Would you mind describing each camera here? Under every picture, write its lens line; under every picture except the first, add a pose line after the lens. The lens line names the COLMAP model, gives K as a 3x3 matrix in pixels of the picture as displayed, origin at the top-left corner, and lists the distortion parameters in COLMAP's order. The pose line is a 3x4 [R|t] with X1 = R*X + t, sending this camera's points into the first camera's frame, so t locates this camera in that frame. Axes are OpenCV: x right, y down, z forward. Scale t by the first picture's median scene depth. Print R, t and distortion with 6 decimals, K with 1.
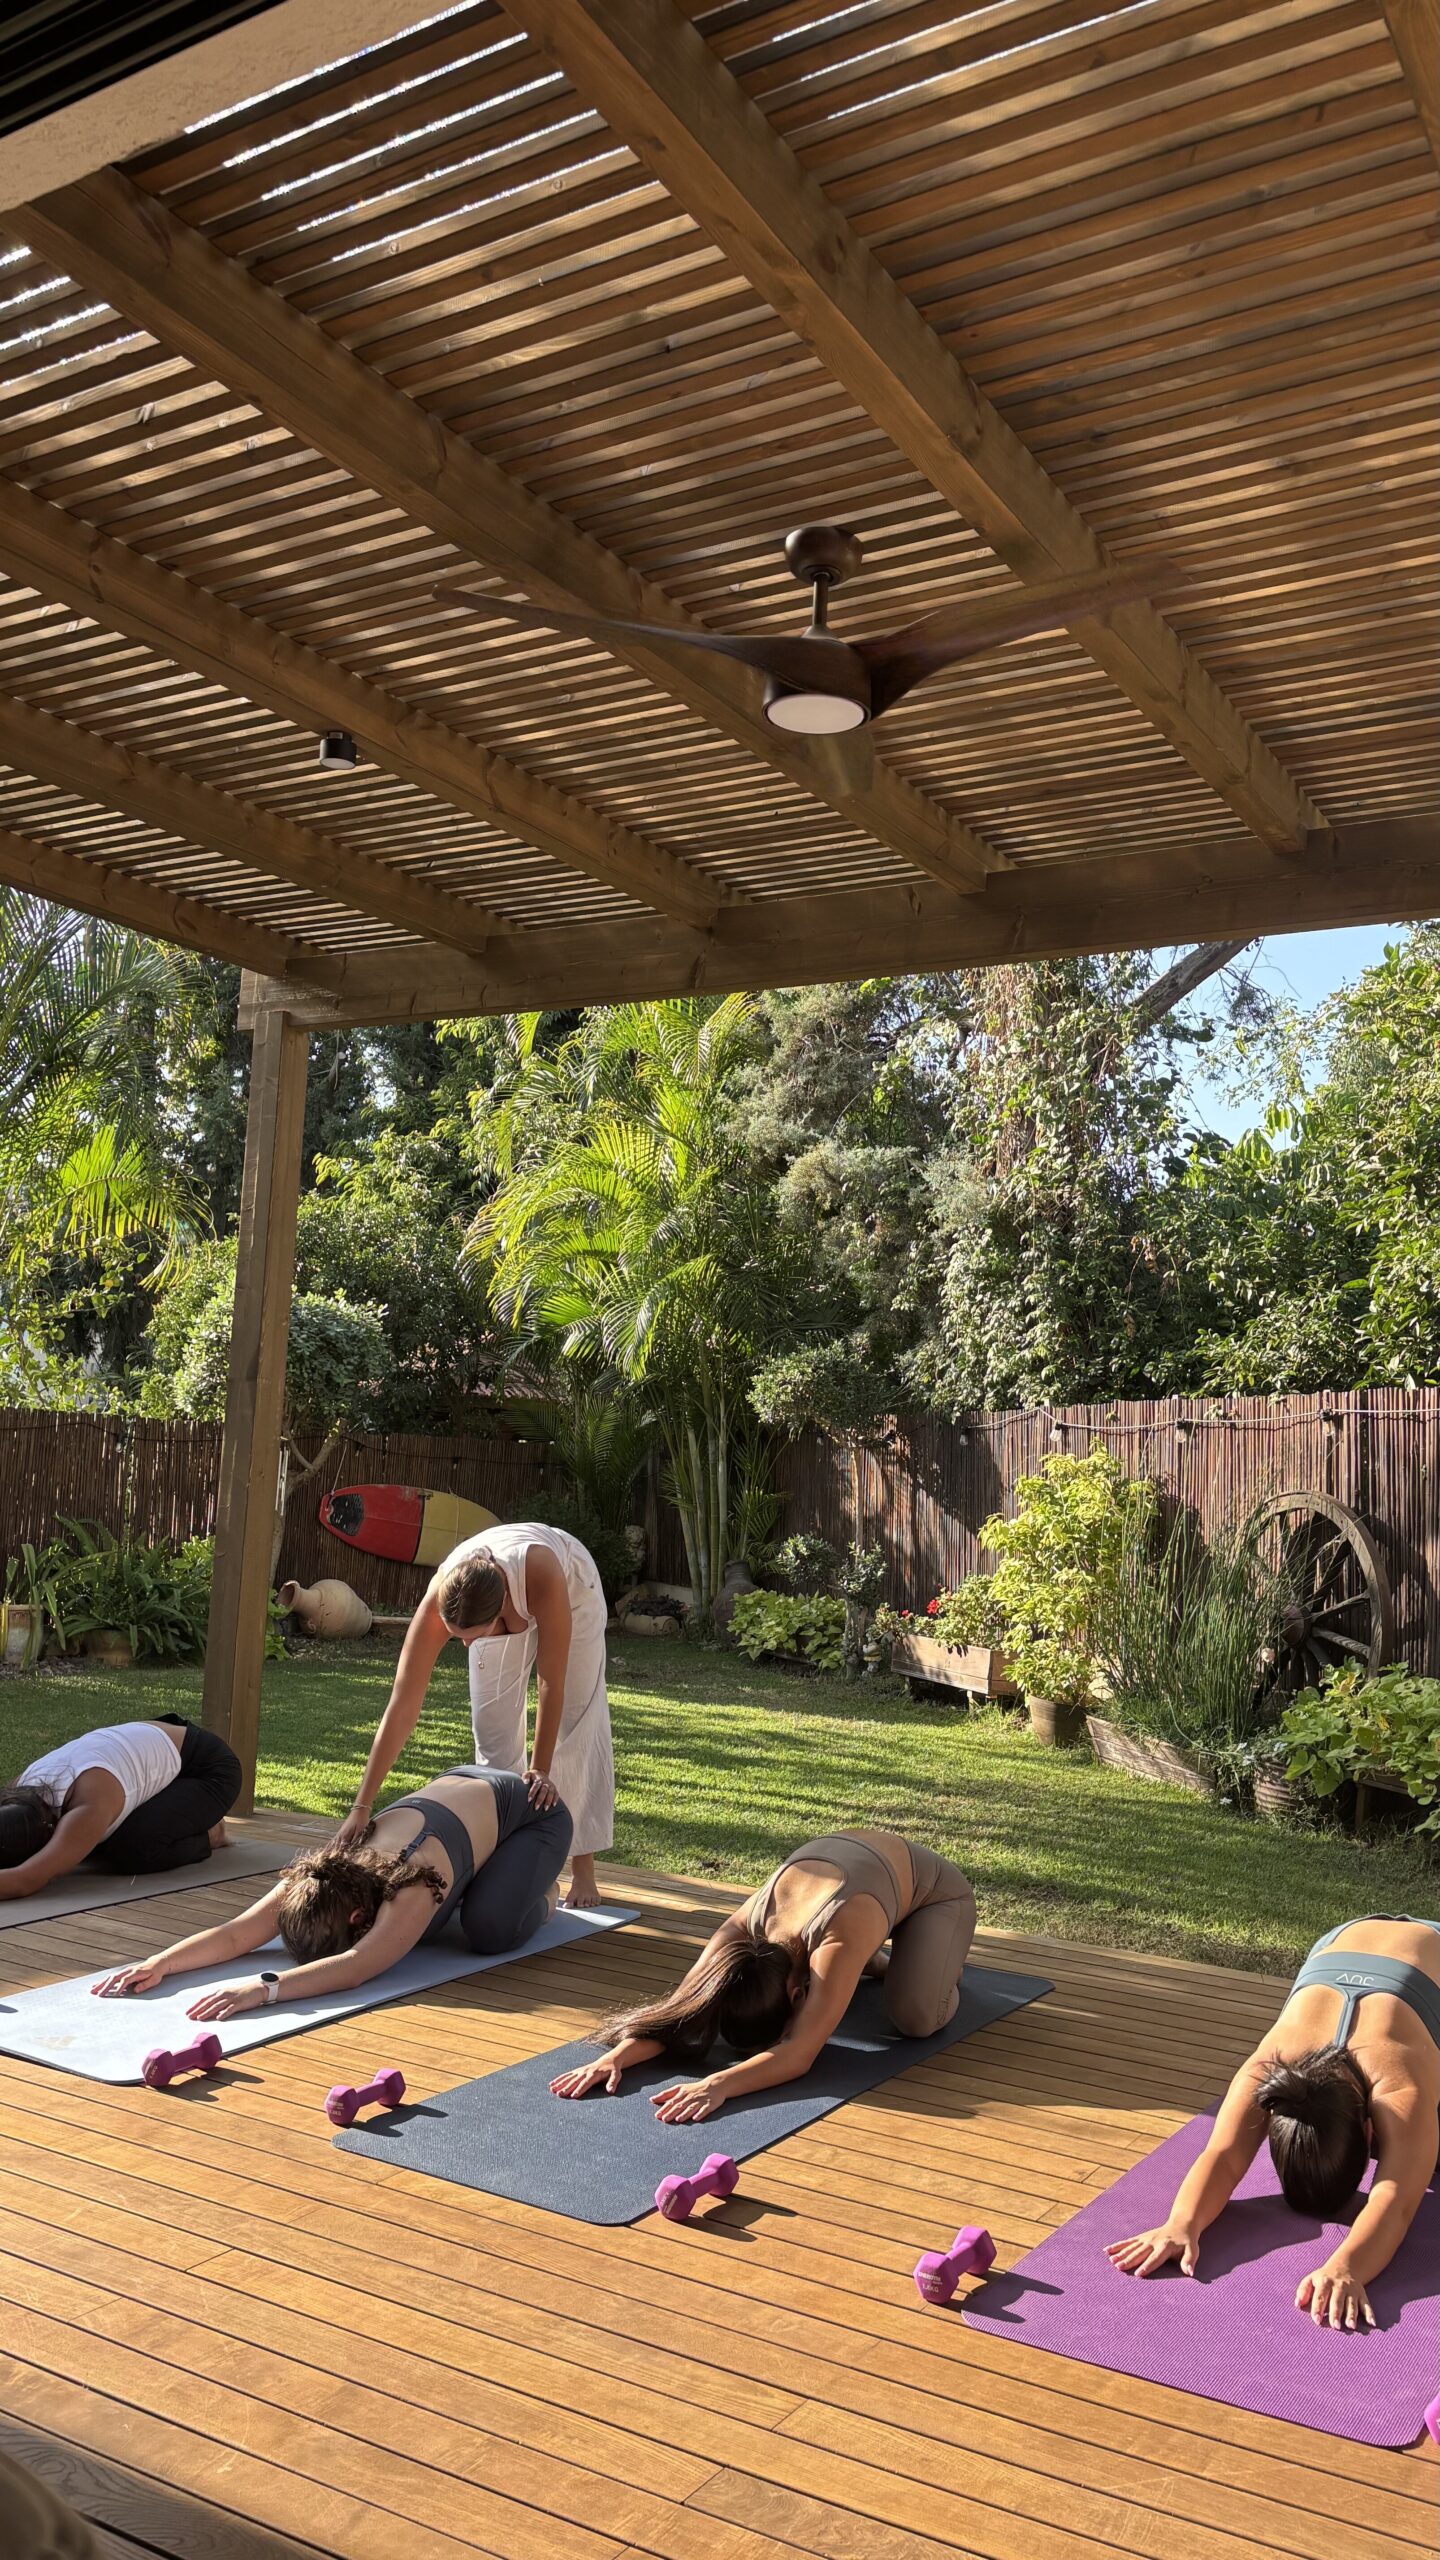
lens RADIAL K [[1951.4, 0, 730.1], [0, 1951.4, 1290.6], [0, 0, 1]] dist [0.019024, 0.003955]
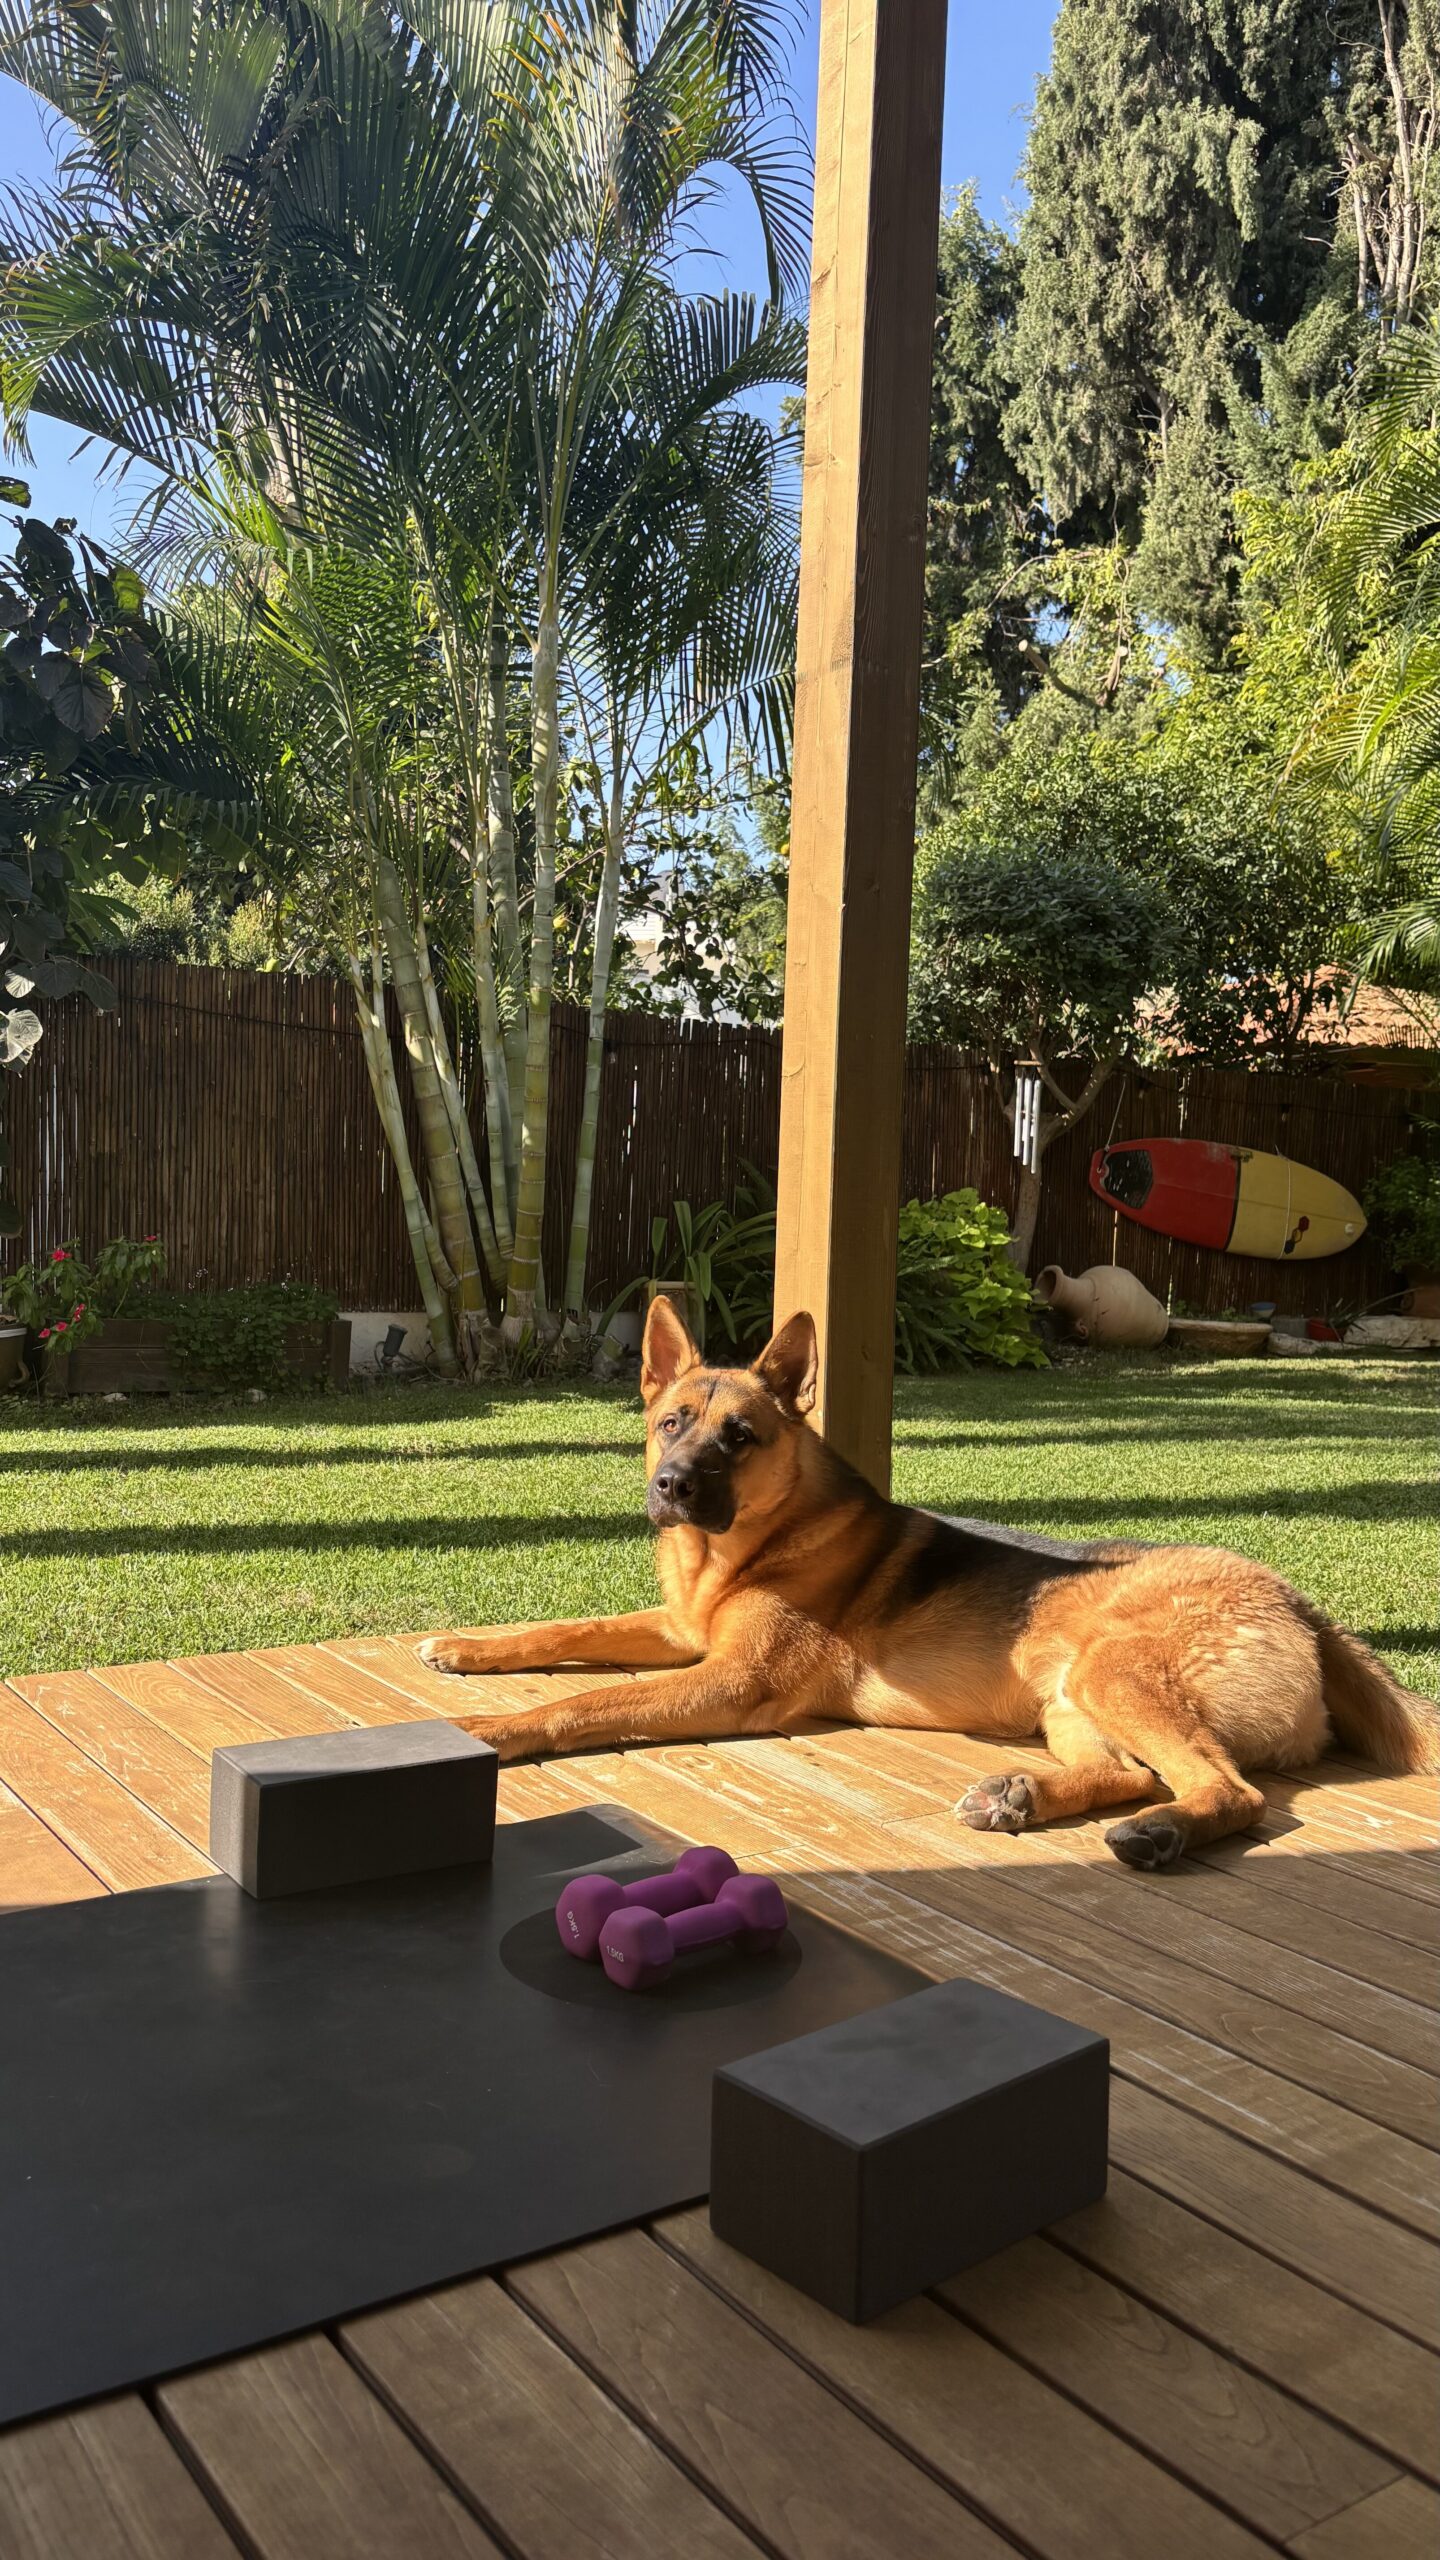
lens RADIAL K [[1951.4, 0, 721.3], [0, 1951.4, 1272.2], [0, 0, 1]] dist [0.019024, 0.003955]
pose [[0.918753, -0.014002, -0.394585, -0.055530], [0.051850, 0.994995, 0.085419, 0.082632], [0.391414, -0.098938, 0.914880, 0.303726]]
